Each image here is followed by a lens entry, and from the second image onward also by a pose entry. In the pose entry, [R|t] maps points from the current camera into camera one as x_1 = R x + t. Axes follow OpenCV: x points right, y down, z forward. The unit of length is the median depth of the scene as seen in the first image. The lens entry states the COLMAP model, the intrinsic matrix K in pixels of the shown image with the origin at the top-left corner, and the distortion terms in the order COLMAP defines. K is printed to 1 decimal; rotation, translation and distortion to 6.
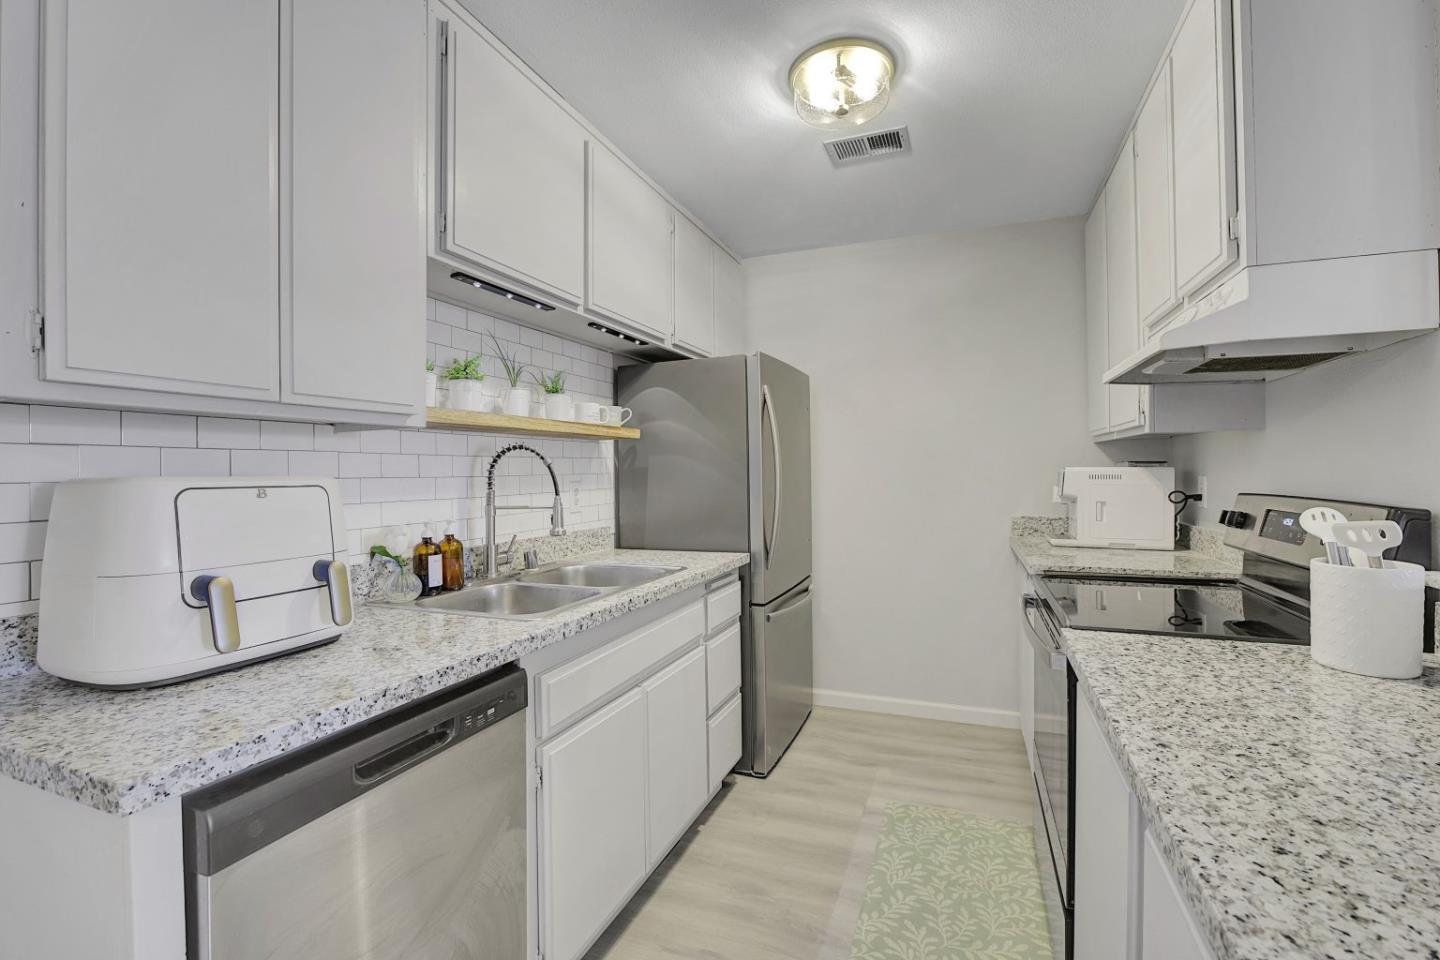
lens RADIAL K [[628.5, 0, 724.5], [0, 628.5, 475.1], [0, 0, 1]] dist [-0.031915, 0.008295]
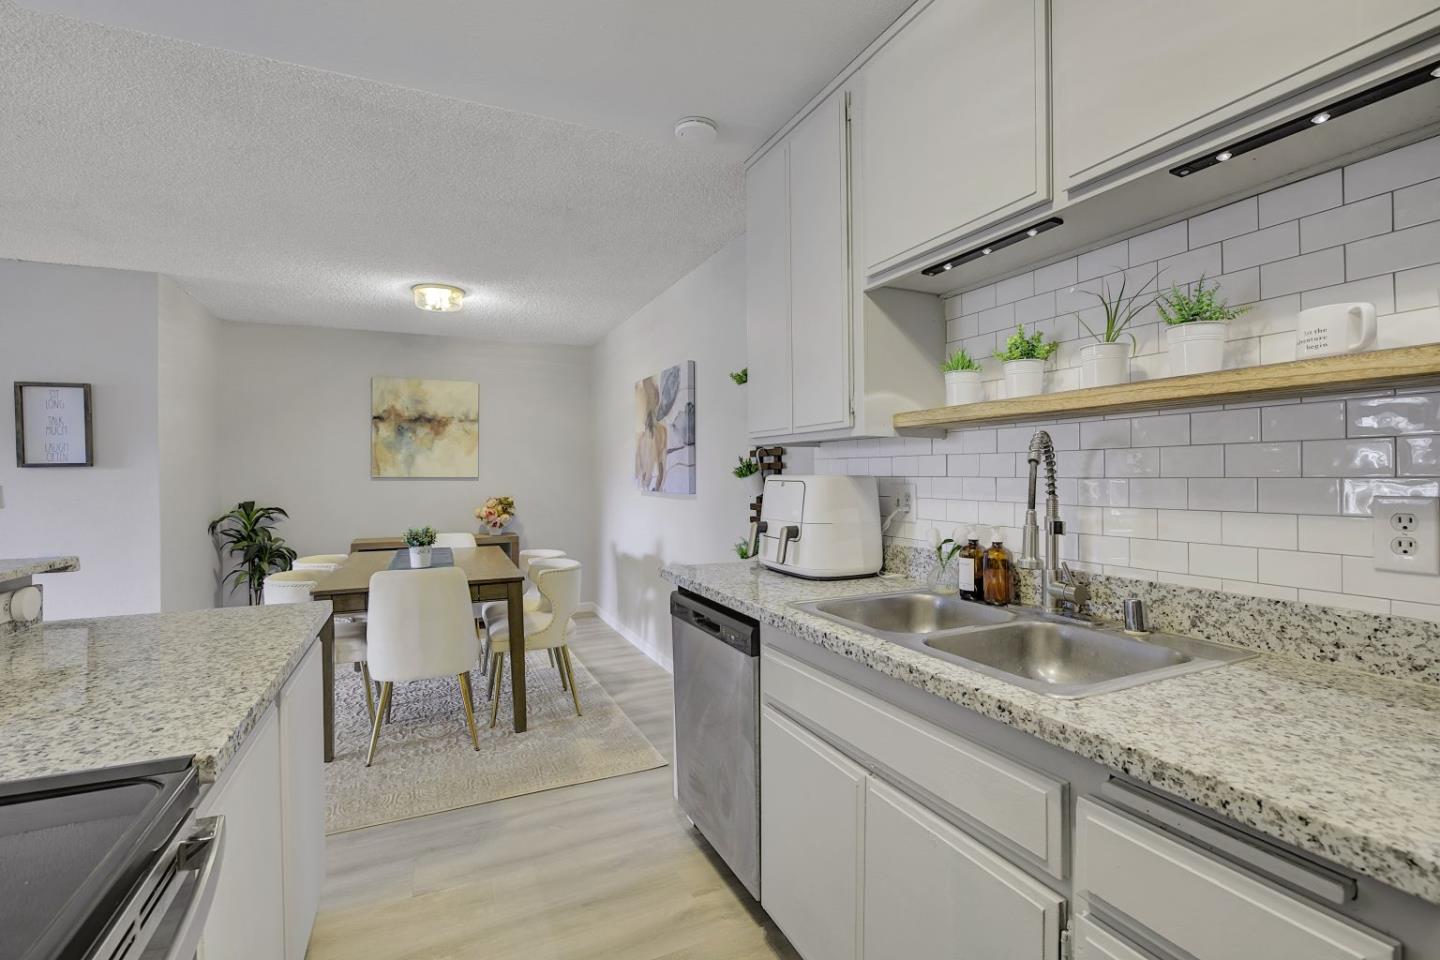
lens RADIAL K [[648.6, 0, 731.0], [0, 648.6, 478.3], [0, 0, 1]] dist [-0.034278, 0.009610]
pose [[-0.681992, 0.017187, -0.731158, 0.503573], [0.008514, 0.999843, 0.015562, -0.014305], [0.731310, 0.004388, -0.682031, 1.381112]]
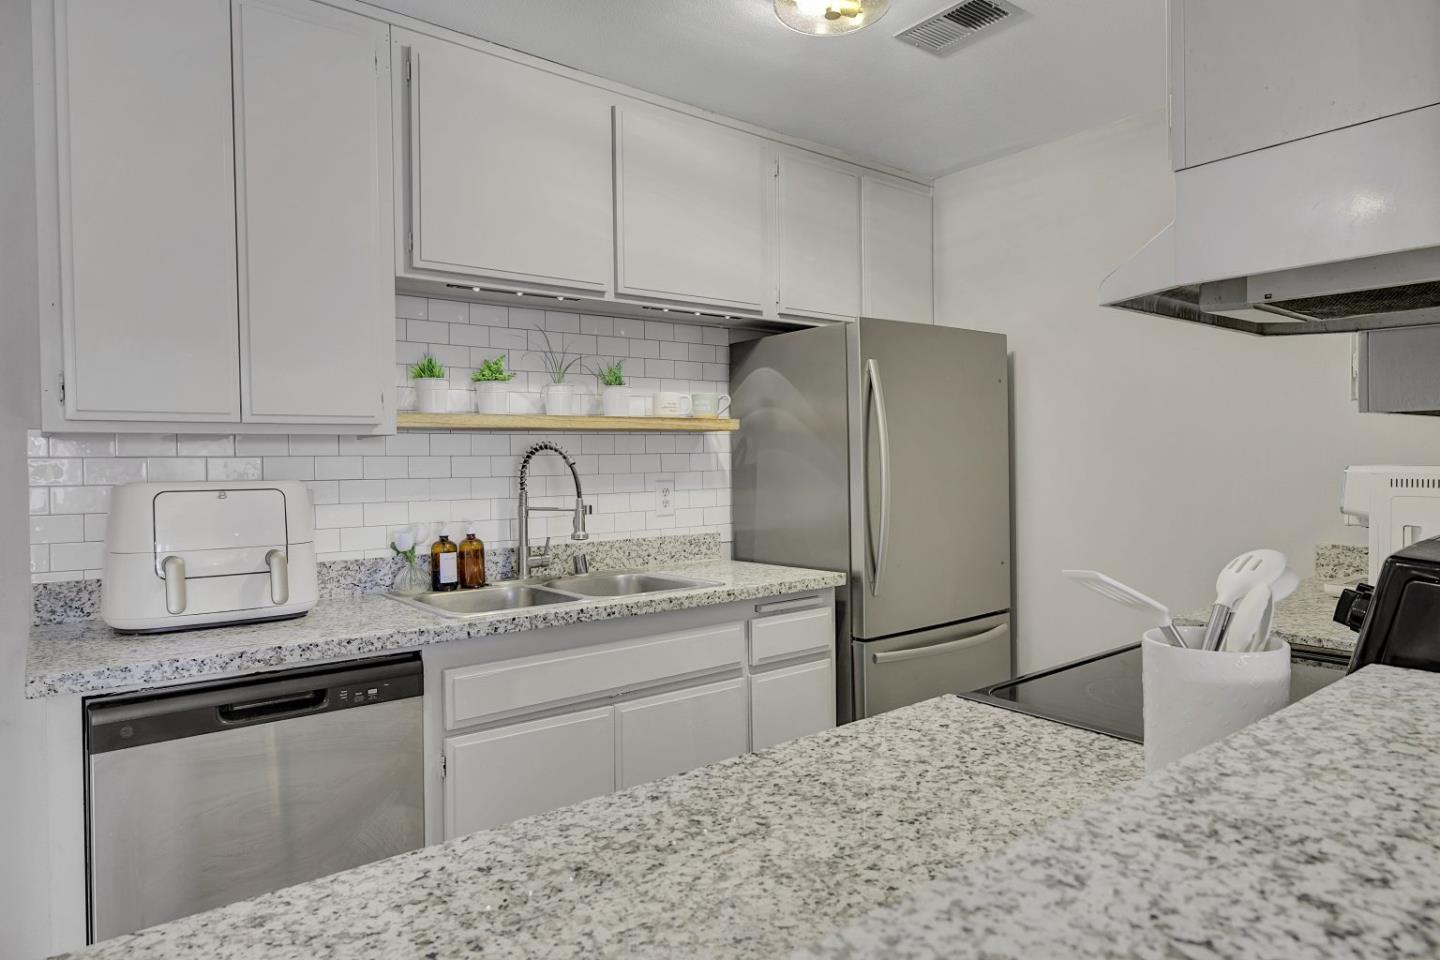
lens RADIAL K [[862.8, 0, 729.5], [0, 862.8, 480.3], [0, 0, 1]] dist [0.003975, 0.001657]
pose [[0.866062, 0.011228, -0.499811, 0.650305], [0.000282, 0.999737, 0.022946, -0.026059], [0.499937, -0.020014, 0.865830, -0.015747]]
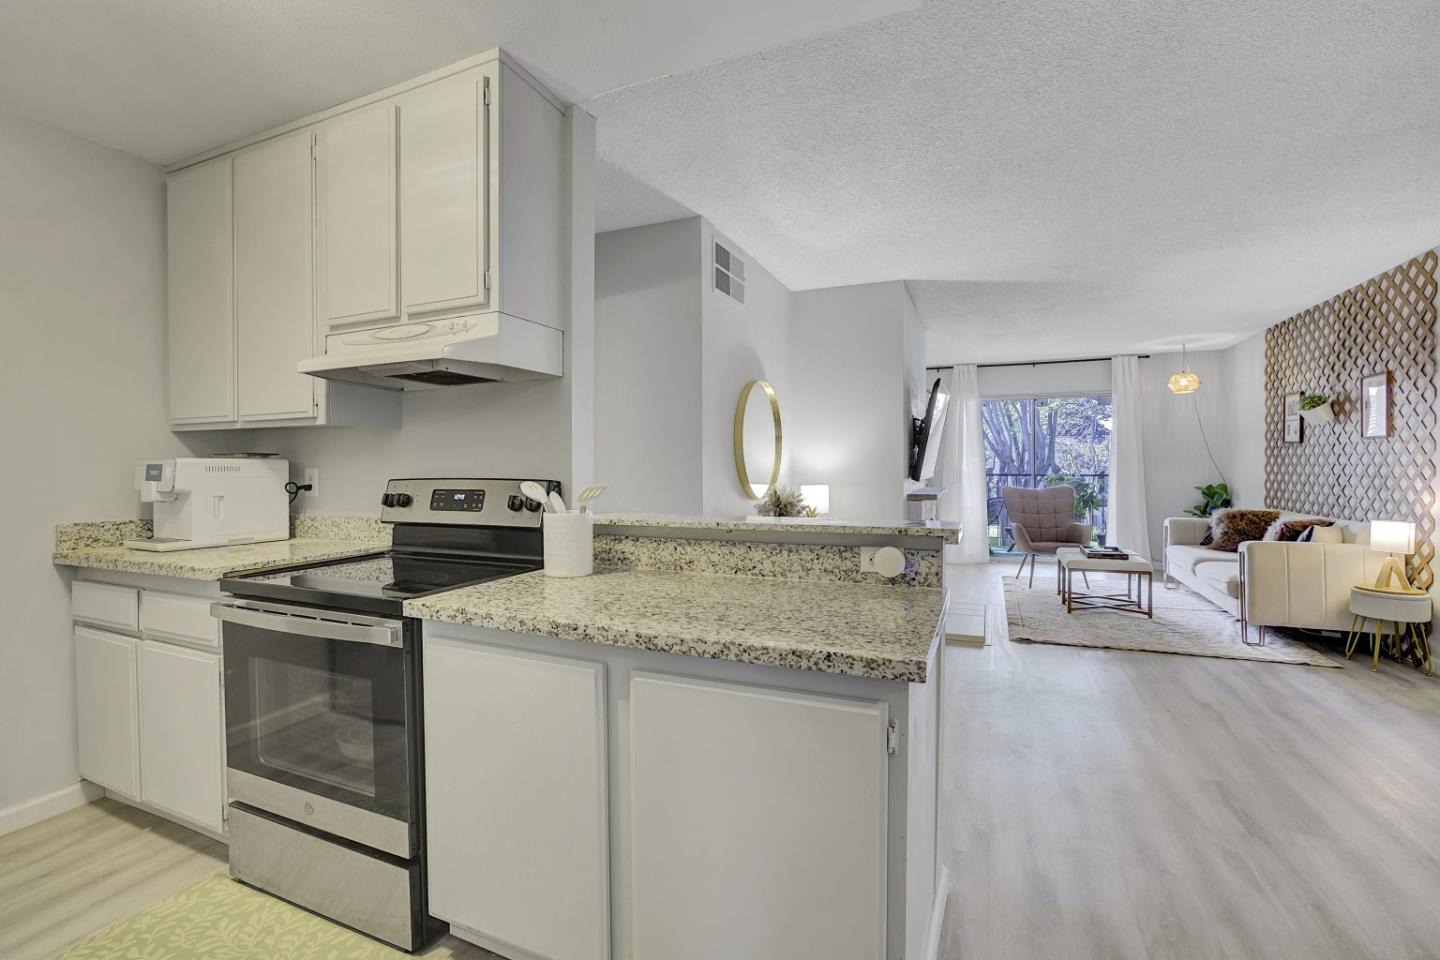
lens RADIAL K [[628.5, 0, 724.5], [0, 628.5, 475.1], [0, 0, 1]] dist [-0.031915, 0.008295]
pose [[0.025496, -0.007415, 0.999647, -0.405873], [0.013365, 0.999886, 0.007076, 0.021714], [-0.999586, 0.013180, 0.025592, 0.325279]]
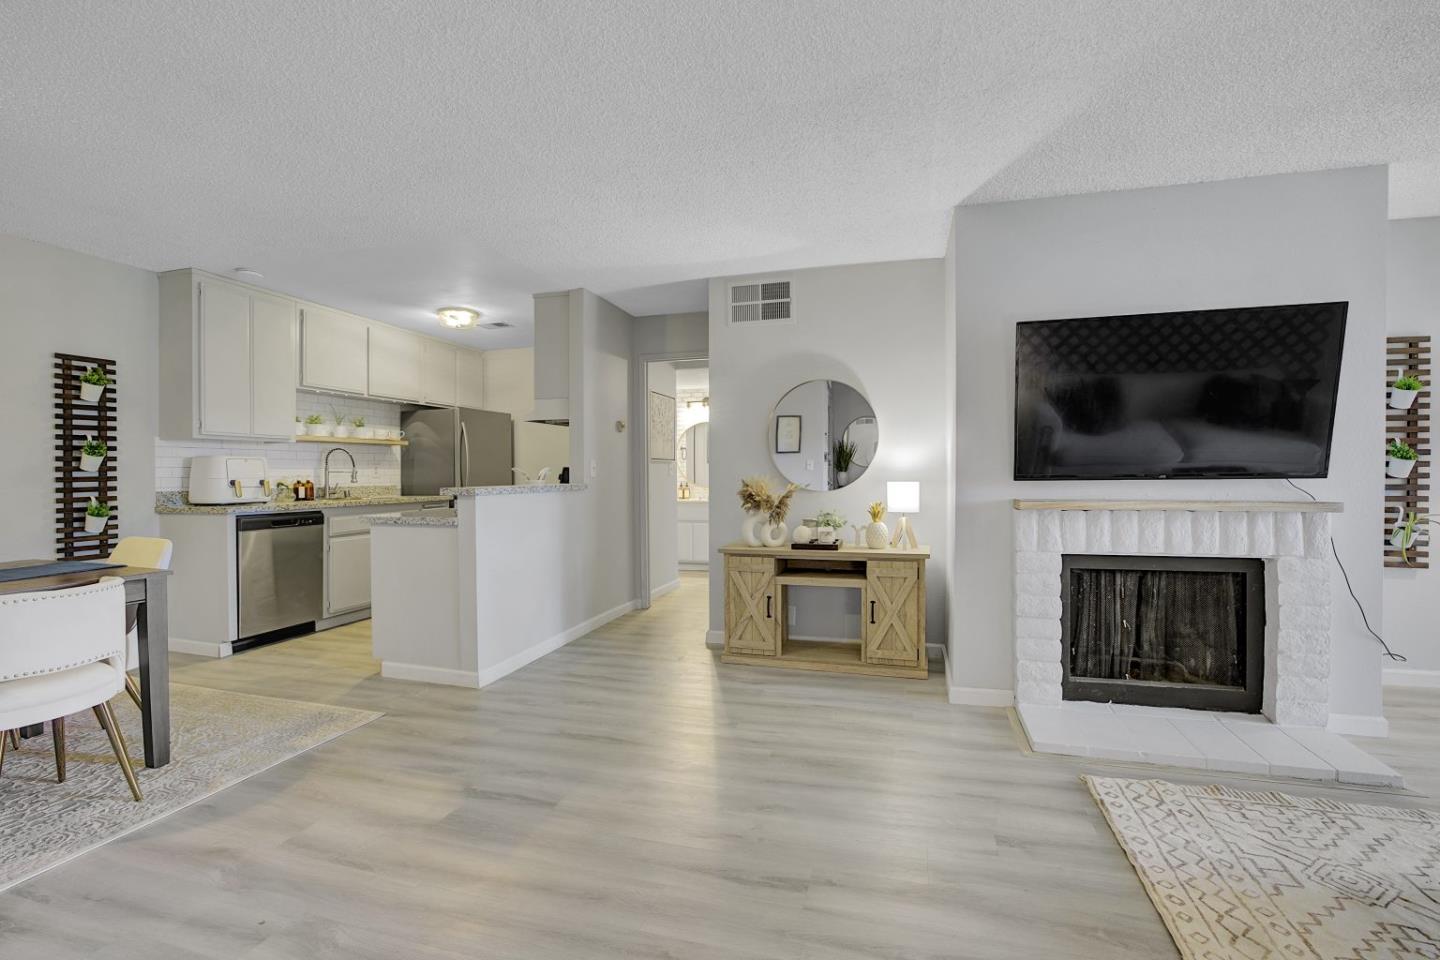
lens RADIAL K [[625.9, 0, 725.9], [0, 625.9, 474.5], [0, 0, 1]] dist [-0.026503, 0.009066]
pose [[0.995684, 0.003440, 0.092747, 1.170752], [-0.003464, 0.999994, 0.000091, 0.063093], [-0.092747, -0.000411, 0.995690, -1.942094]]
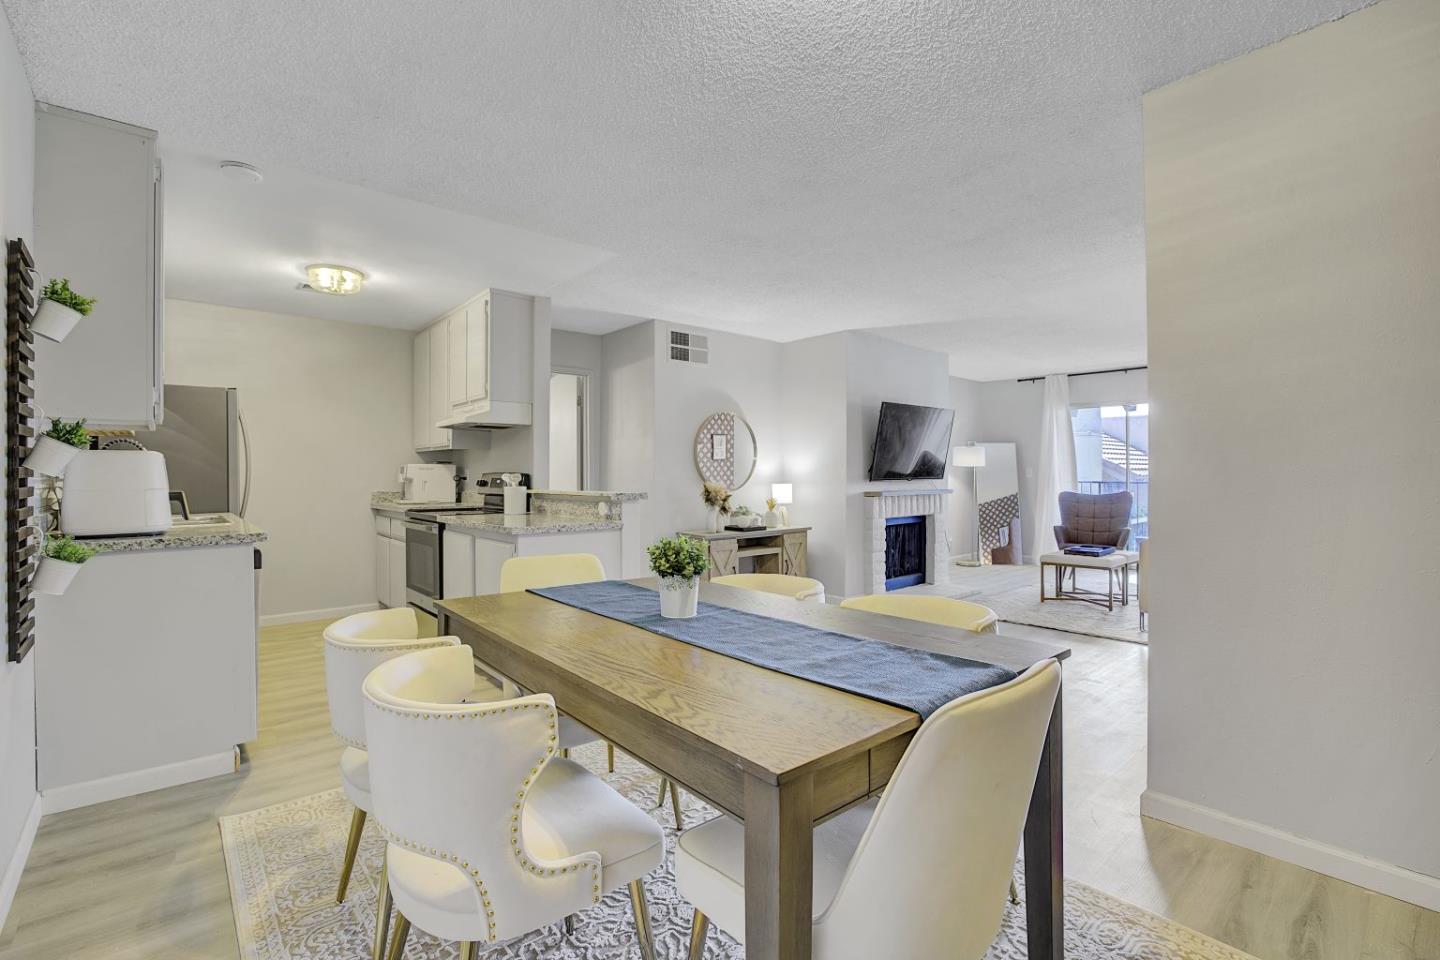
lens RADIAL K [[648.6, 0, 731.0], [0, 648.6, 478.3], [0, 0, 1]] dist [-0.034278, 0.009610]
pose [[0.454742, 0.004573, 0.890611, -1.178310], [0.004567, 0.999962, -0.007466, 0.077595], [-0.890611, 0.007462, 0.454704, -1.238235]]
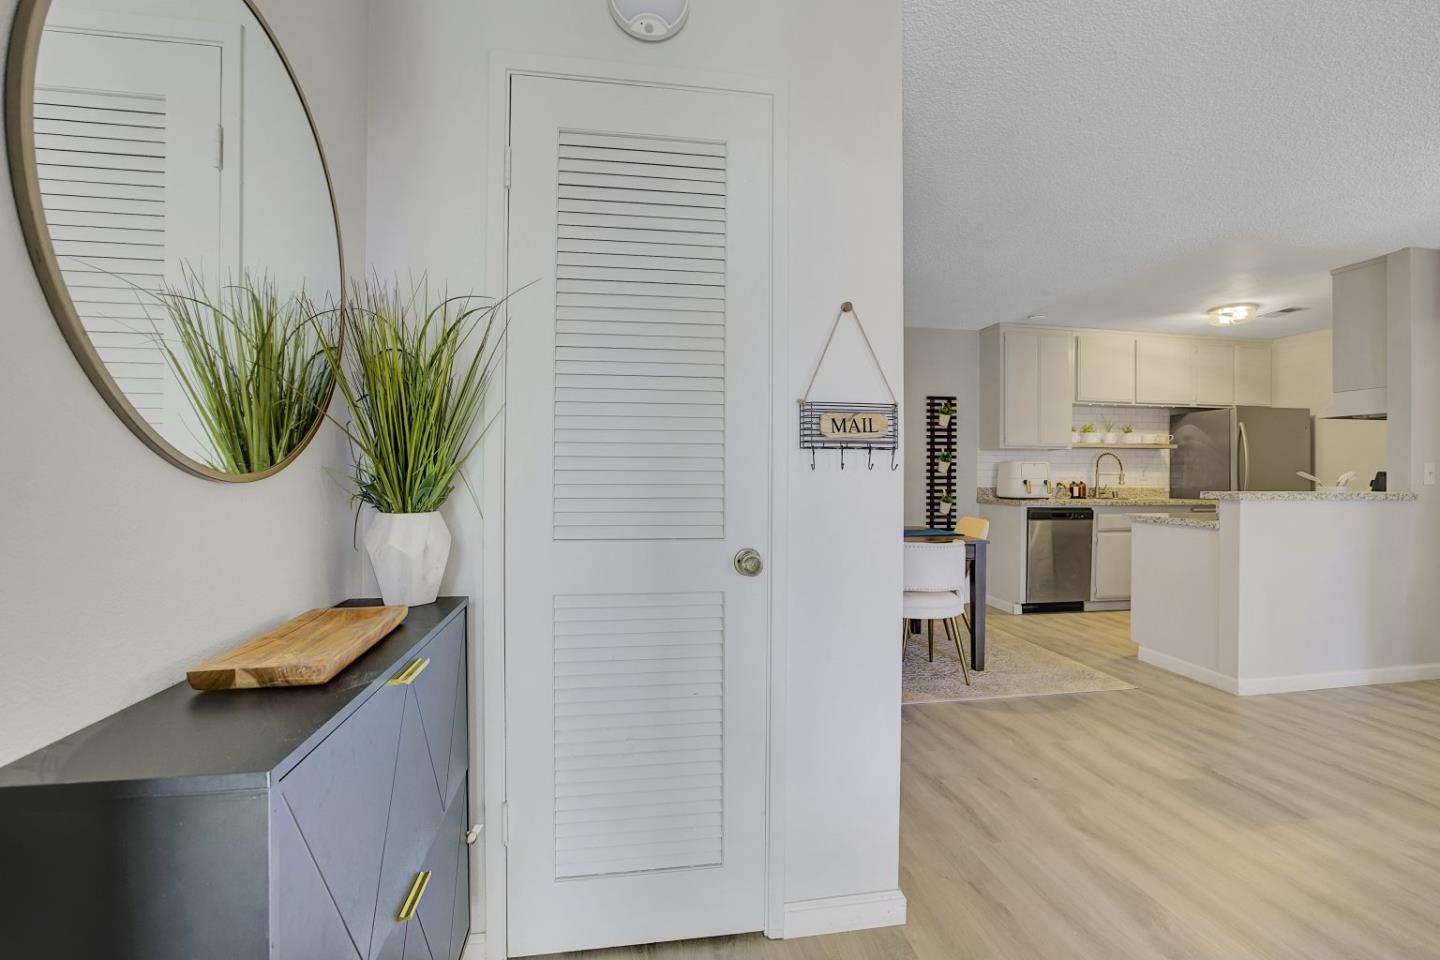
lens RADIAL K [[628.5, 0, 724.5], [0, 628.5, 475.1], [0, 0, 1]] dist [-0.031915, 0.008295]
pose [[0.516562, 0.015401, -0.856111, 1.381298], [-0.014429, 0.999853, 0.009281, 0.060043], [0.856128, 0.007559, 0.516709, -2.276369]]
